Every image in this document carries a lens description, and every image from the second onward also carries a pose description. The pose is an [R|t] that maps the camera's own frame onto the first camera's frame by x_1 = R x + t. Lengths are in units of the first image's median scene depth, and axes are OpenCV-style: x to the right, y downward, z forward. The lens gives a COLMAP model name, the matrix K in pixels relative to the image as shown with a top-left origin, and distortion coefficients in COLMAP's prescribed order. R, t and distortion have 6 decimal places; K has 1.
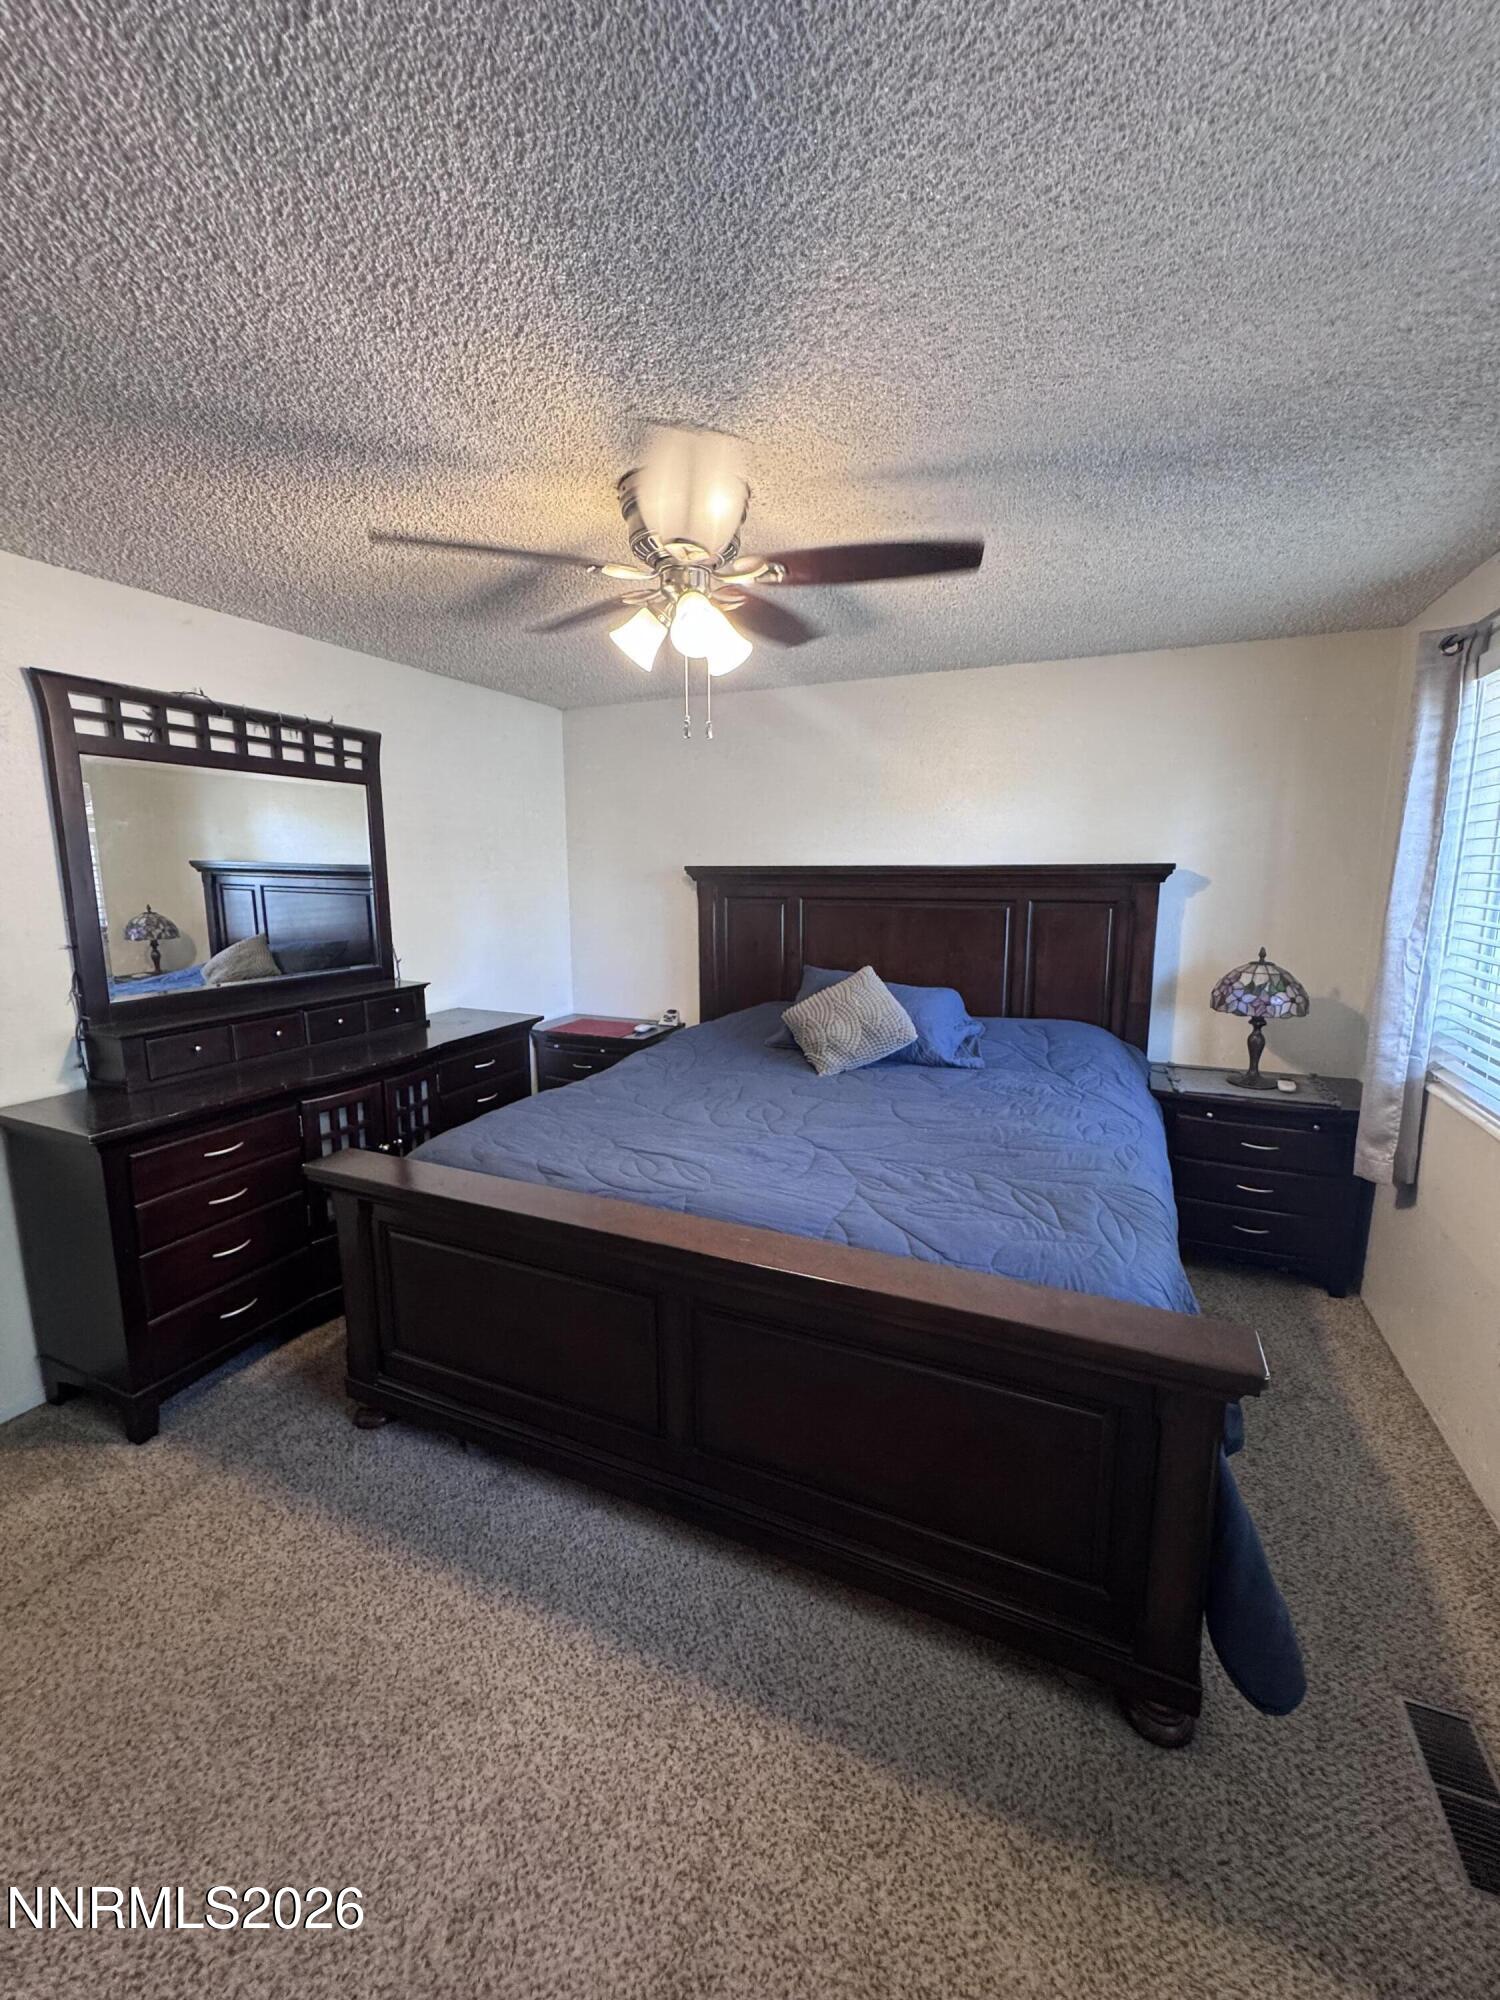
lens RADIAL K [[806.6, 0, 752.0], [0, 806.6, 998.1], [0, 0, 1]] dist [-0.002467, 0.000189]
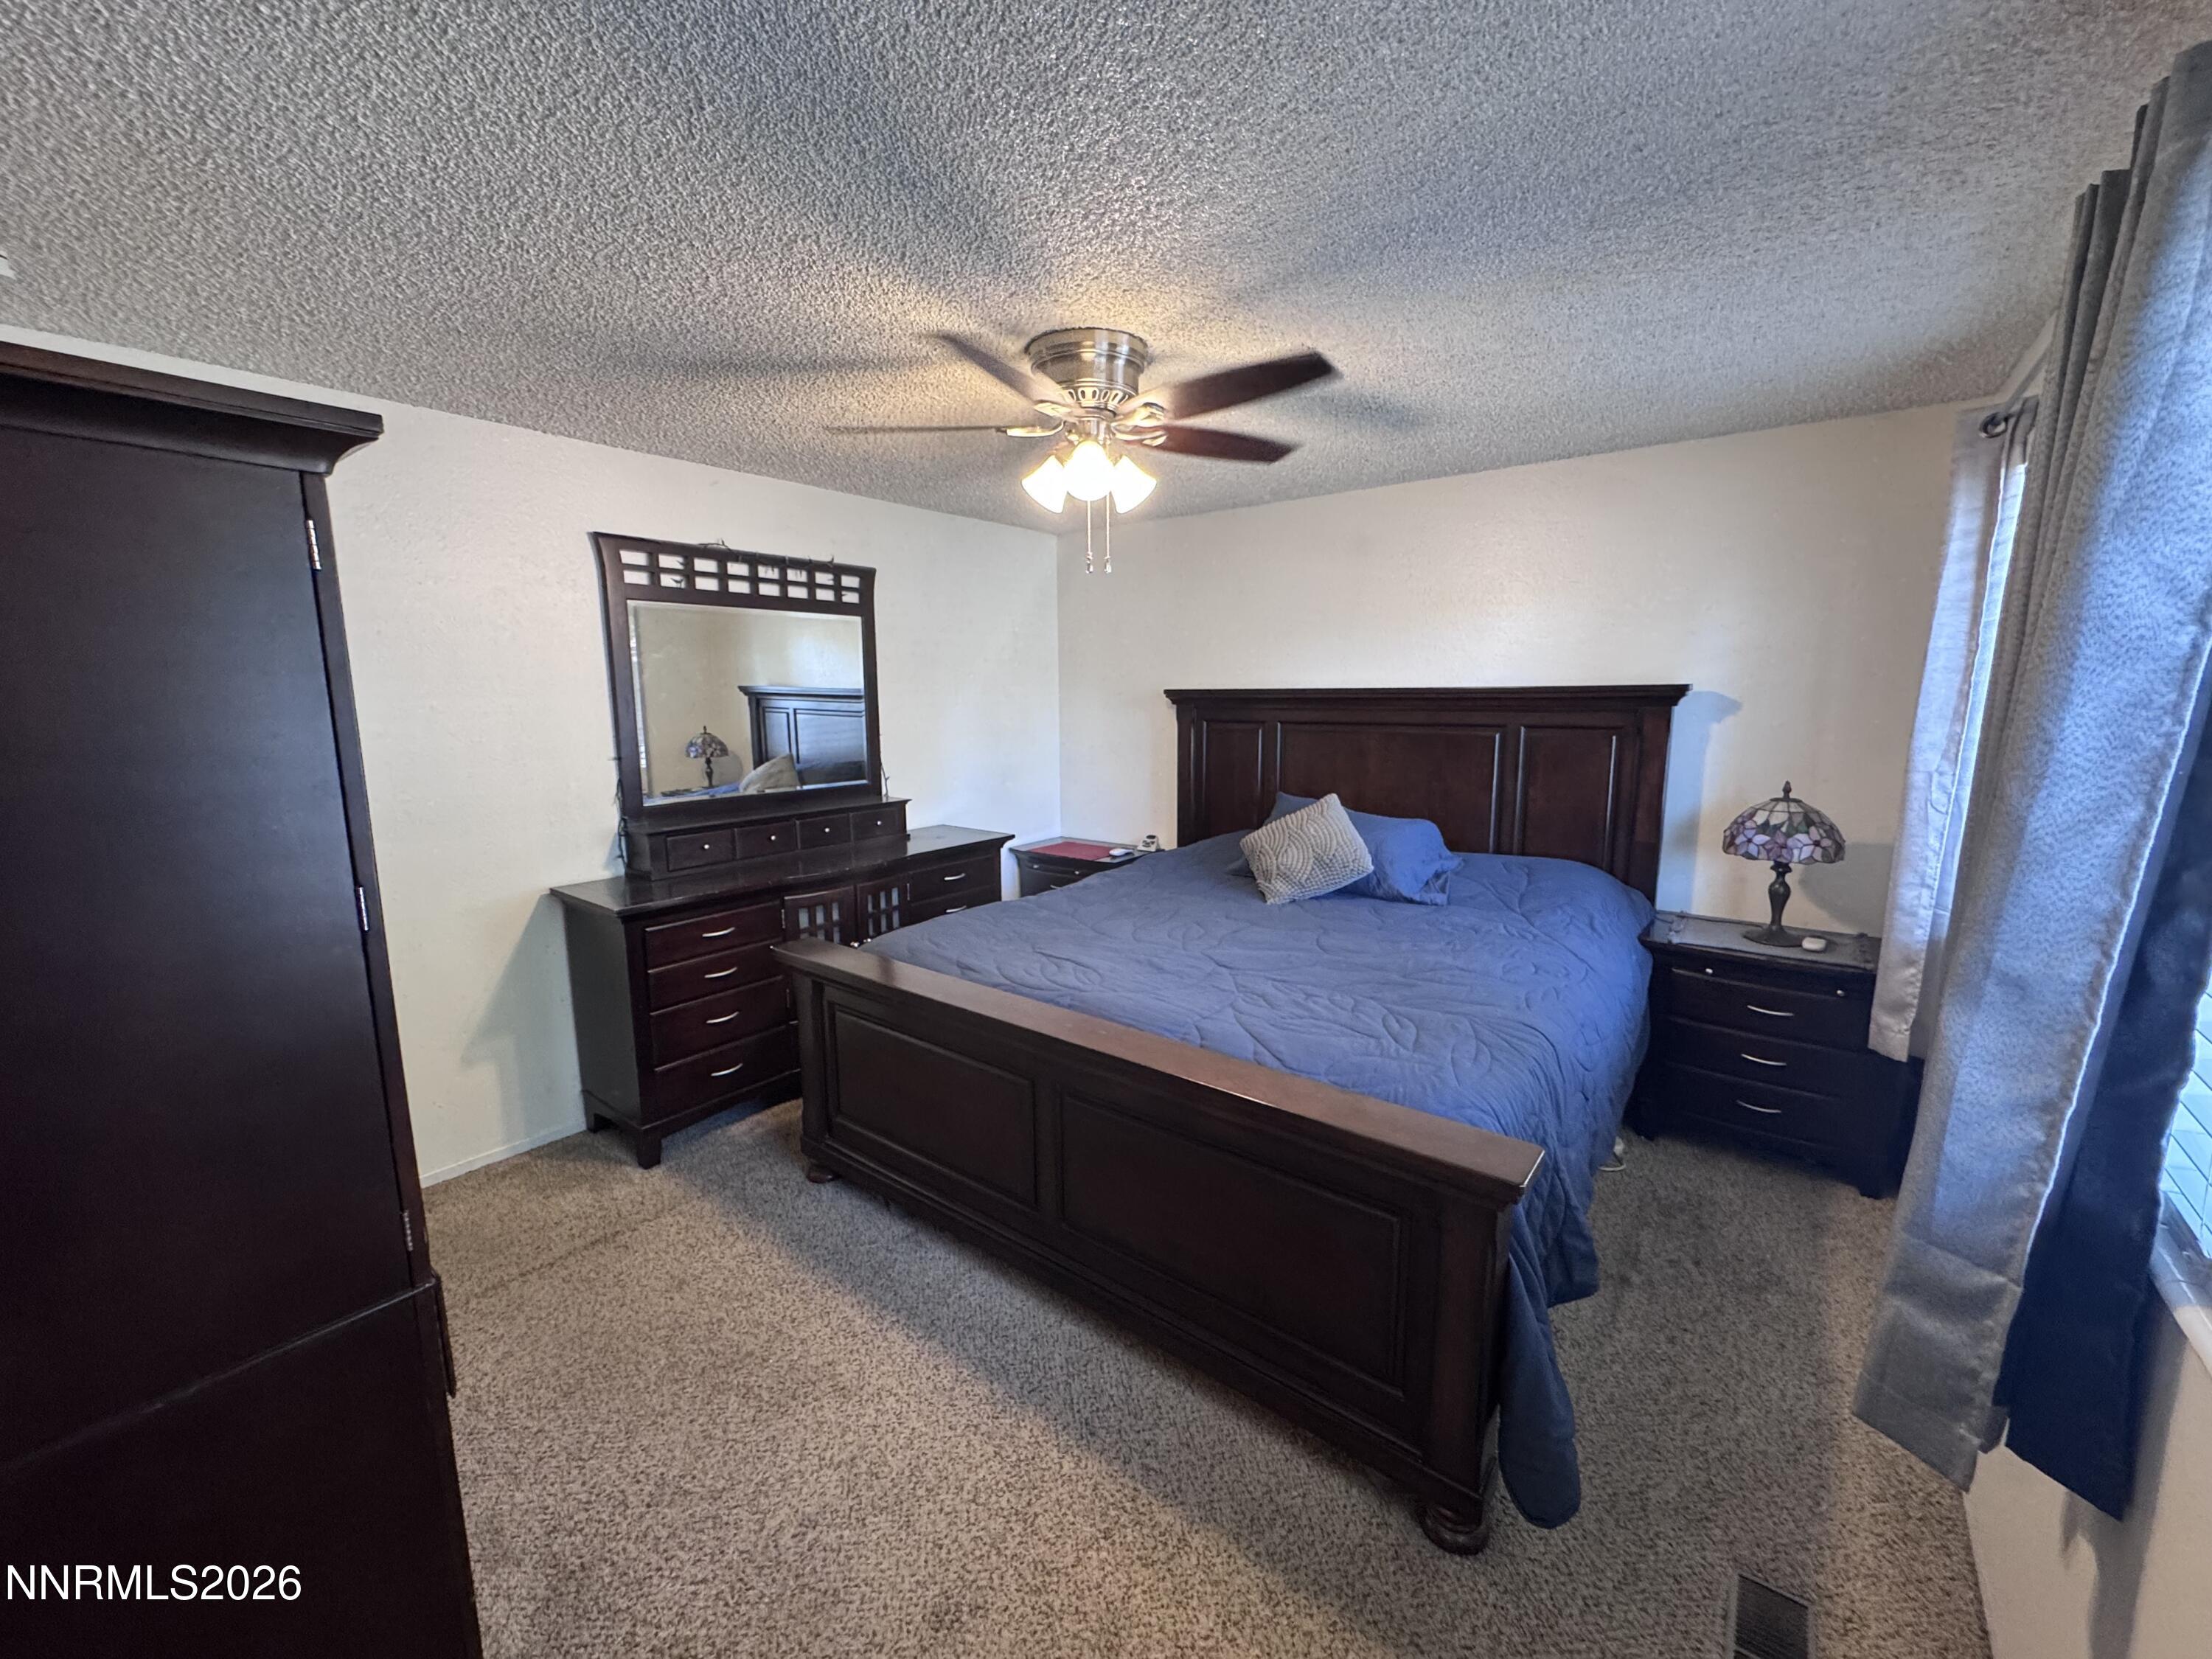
lens RADIAL K [[892.1, 0, 1102.7], [0, 892.1, 831.2], [0, 0, 1]] dist [-0.002467, 0.000189]
pose [[0.969245, 0.034559, -0.243660, 0.207992], [-0.035131, 0.999381, 0.002000, 0.018585], [0.243578, 0.006622, 0.969859, -0.132856]]
